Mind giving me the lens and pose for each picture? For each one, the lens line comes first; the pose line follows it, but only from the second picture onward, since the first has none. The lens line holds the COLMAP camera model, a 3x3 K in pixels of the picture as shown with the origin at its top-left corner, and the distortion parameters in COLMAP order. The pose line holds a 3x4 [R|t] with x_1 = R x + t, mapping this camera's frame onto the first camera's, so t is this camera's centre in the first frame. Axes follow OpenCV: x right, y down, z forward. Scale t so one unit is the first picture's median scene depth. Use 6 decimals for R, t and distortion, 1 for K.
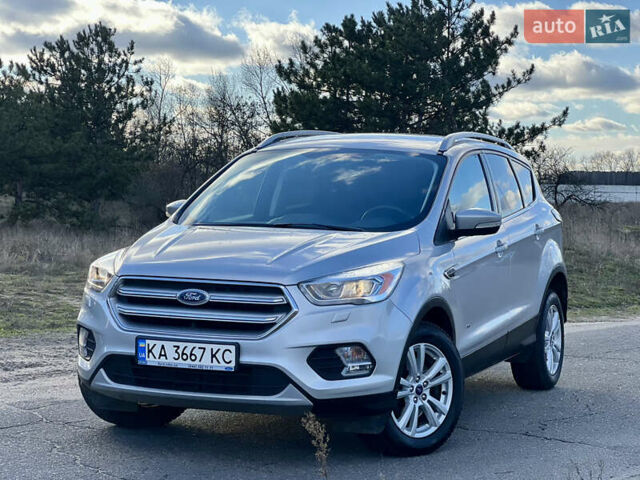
lens RADIAL K [[1408.3, 0, 319.2], [0, 1408.3, 237.8], [0, 0, 1]] dist [0.199108, 0.000000]
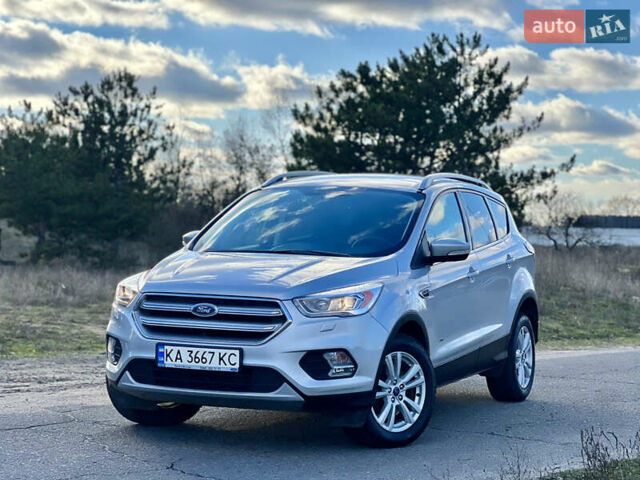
lens RADIAL K [[1408.3, 0, 321.6], [0, 1408.3, 237.1], [0, 0, 1]] dist [0.199108, 0.000000]
pose [[0.999920, 0.005106, -0.011554, 0.018992], [-0.005458, 0.999516, -0.030619, 0.013741], [0.011392, 0.030680, 0.999464, -0.157813]]
